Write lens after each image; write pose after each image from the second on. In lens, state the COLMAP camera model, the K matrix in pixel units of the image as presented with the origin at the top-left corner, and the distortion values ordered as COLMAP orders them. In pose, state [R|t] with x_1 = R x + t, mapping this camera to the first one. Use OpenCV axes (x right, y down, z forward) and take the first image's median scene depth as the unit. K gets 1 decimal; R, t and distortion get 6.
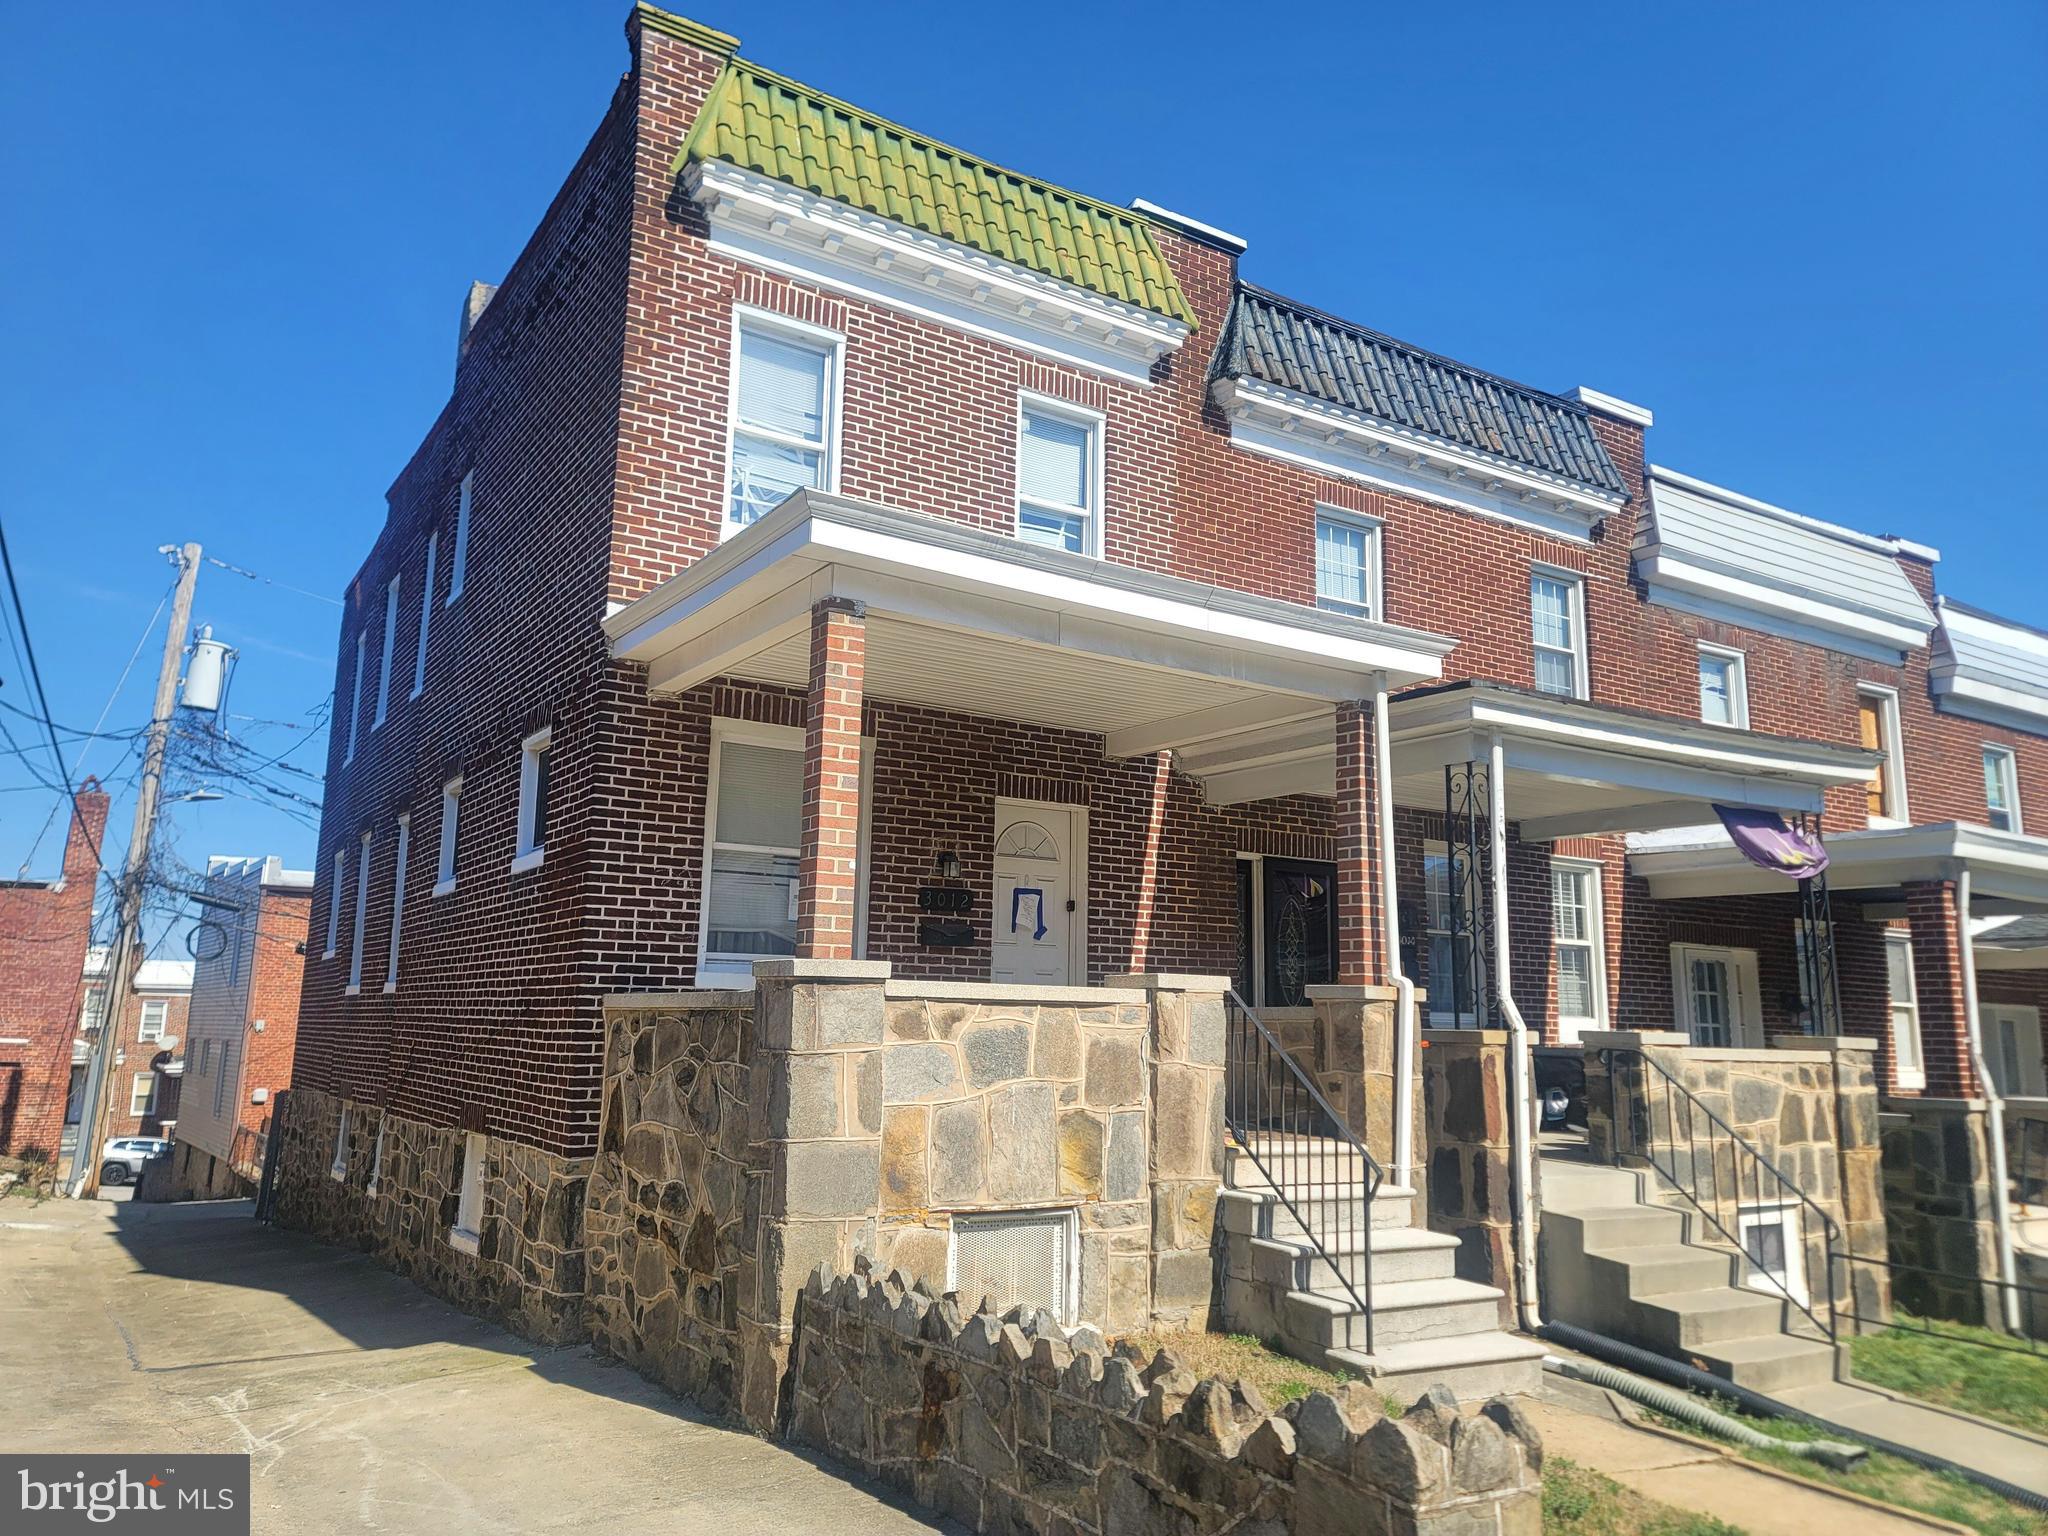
lens RADIAL K [[1487.0, 0, 1019.4], [0, 1487.0, 754.6], [0, 0, 1]] dist [0.069002, -0.038741]
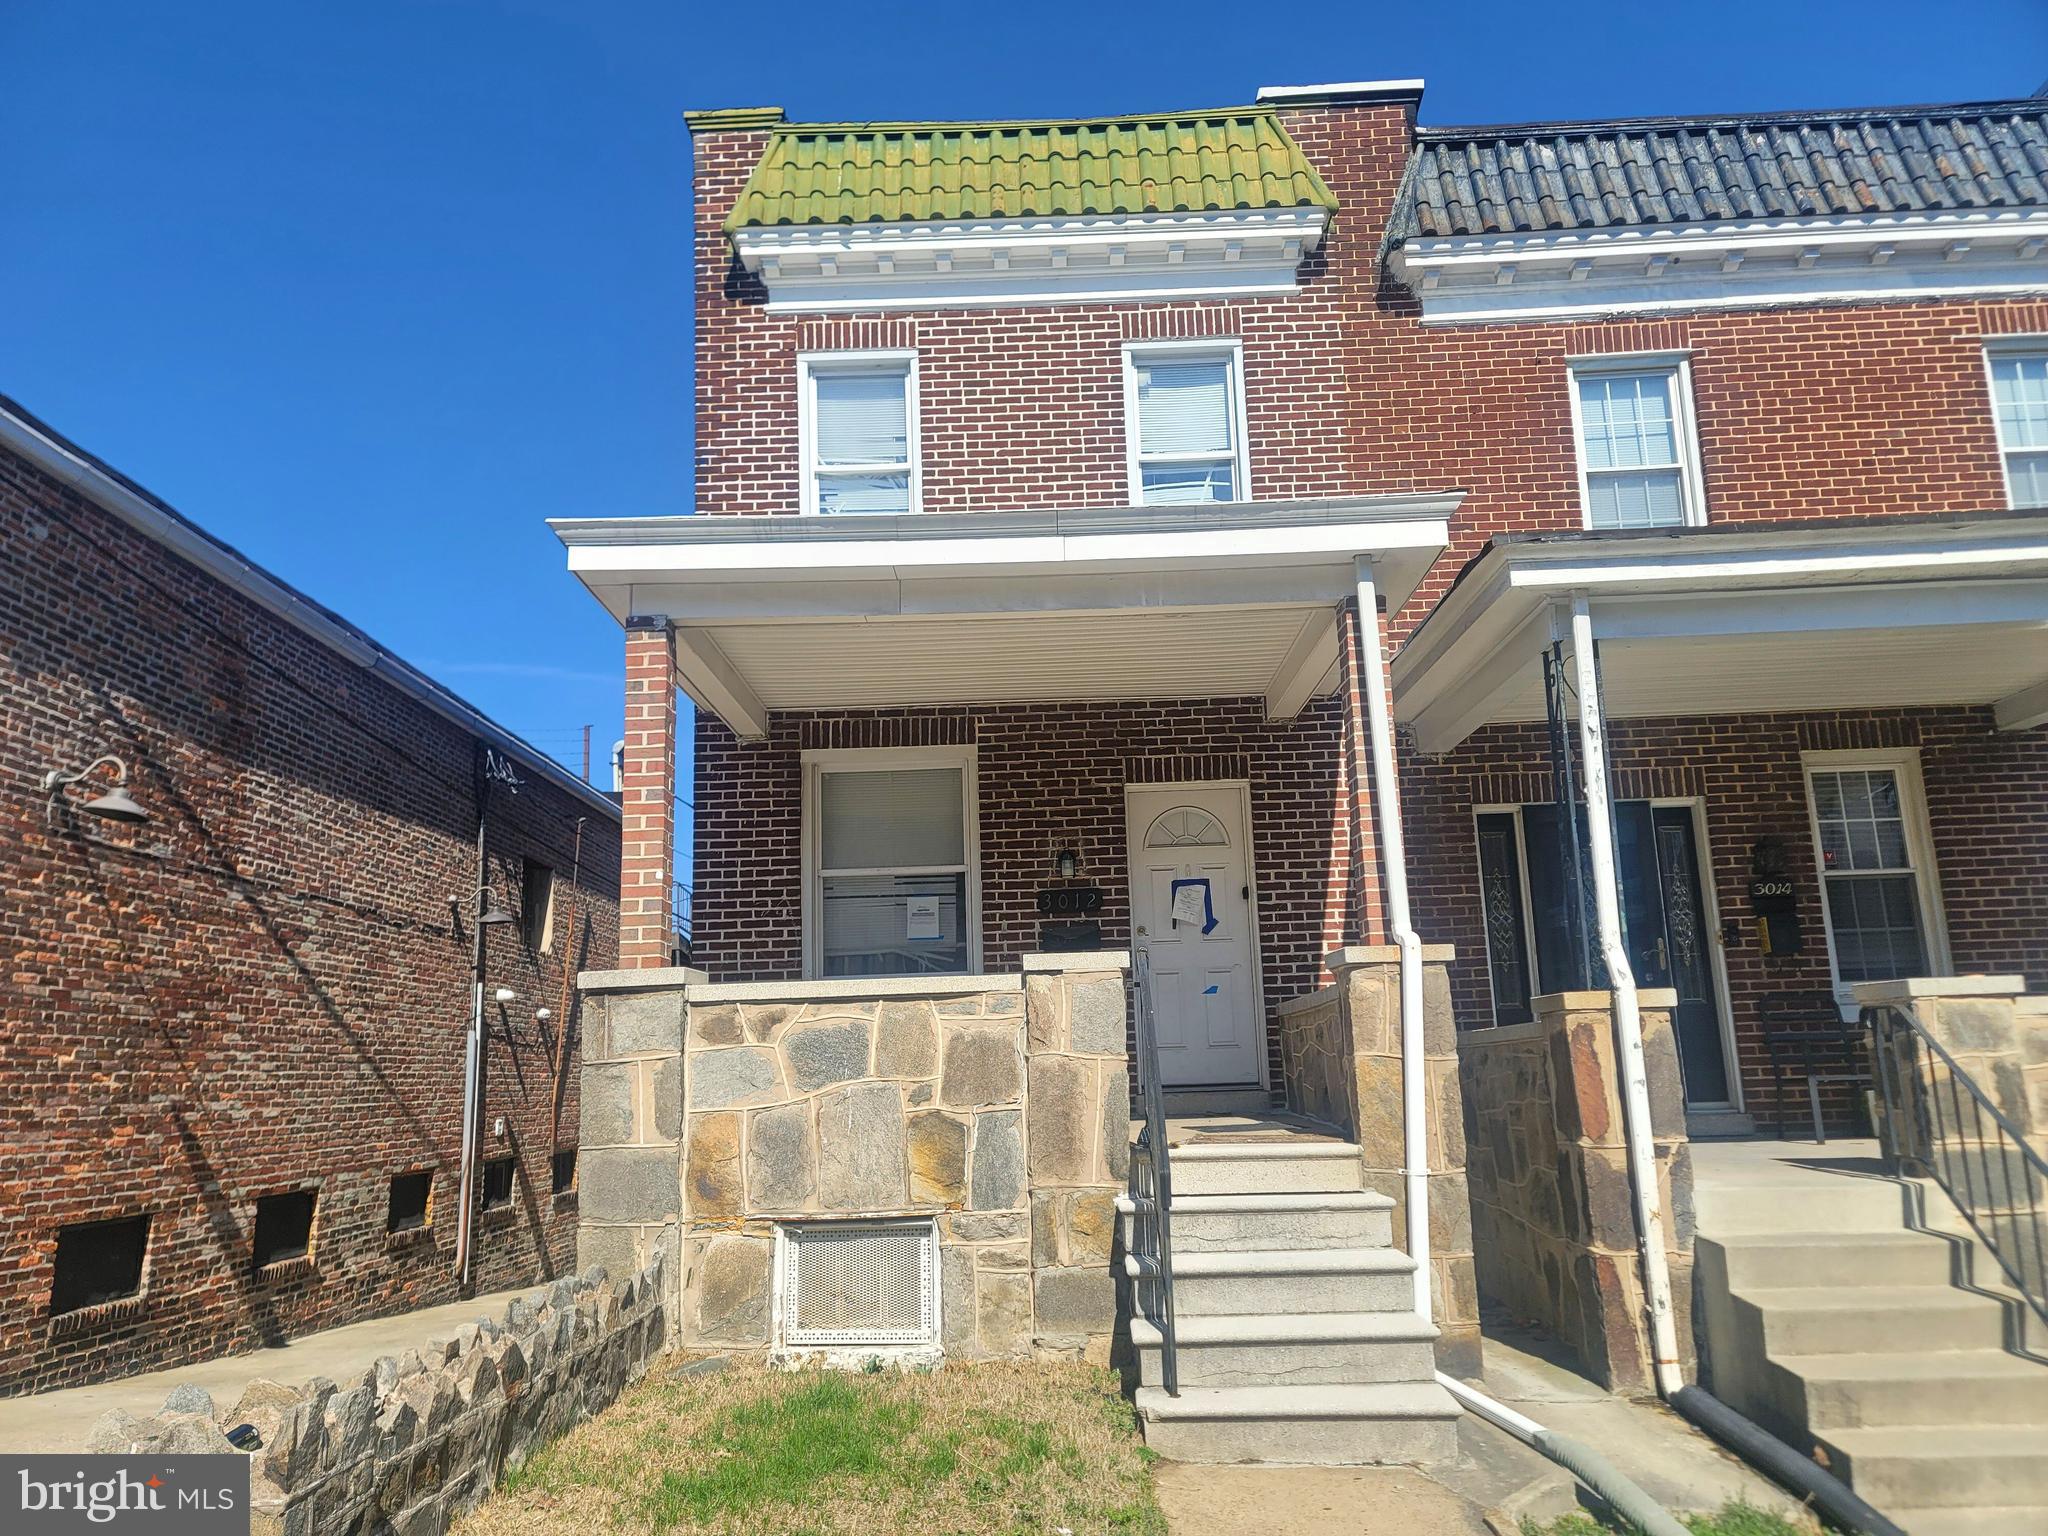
lens RADIAL K [[1487.0, 0, 1011.4], [0, 1487.0, 785.4], [0, 0, 1]] dist [0.069002, -0.038741]
pose [[0.828270, -0.153518, -0.538889, 0.451461], [0.146927, 0.987588, -0.055517, 0.074359], [0.540723, -0.033194, 0.840545, 0.199216]]
